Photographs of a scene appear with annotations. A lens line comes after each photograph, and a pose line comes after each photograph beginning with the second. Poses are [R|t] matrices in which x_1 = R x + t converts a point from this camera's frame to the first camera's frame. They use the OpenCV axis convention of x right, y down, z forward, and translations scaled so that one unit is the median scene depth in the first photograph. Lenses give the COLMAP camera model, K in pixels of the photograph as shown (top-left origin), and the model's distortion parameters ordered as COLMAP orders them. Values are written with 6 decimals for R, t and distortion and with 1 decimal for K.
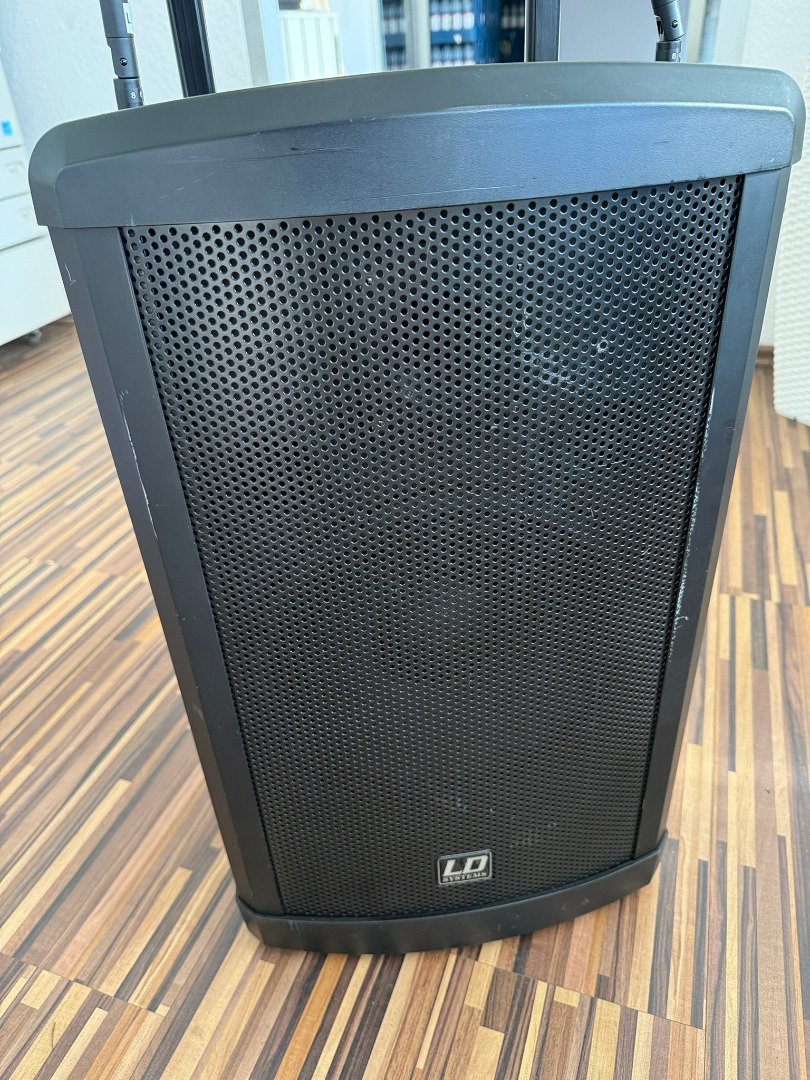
lens RADIAL K [[775.6, 0, 402.6], [0, 775.6, 543.2], [0, 0, 1]] dist [-0.035824, 0.003791]
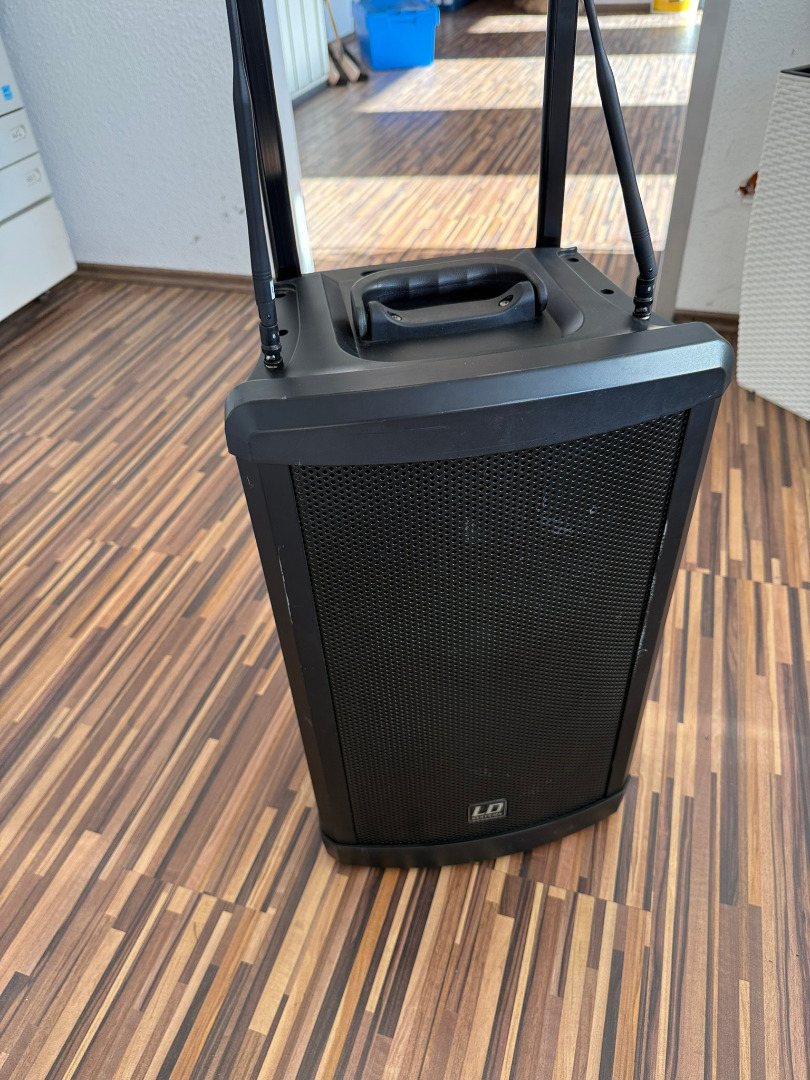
lens RADIAL K [[775.6, 0, 403.2], [0, 775.6, 539.5], [0, 0, 1]] dist [-0.035824, 0.003791]
pose [[0.999344, -0.019703, 0.030403, -0.088454], [0.015255, 0.990012, 0.140155, -0.226511], [-0.032860, -0.139599, 0.989663, -0.272565]]
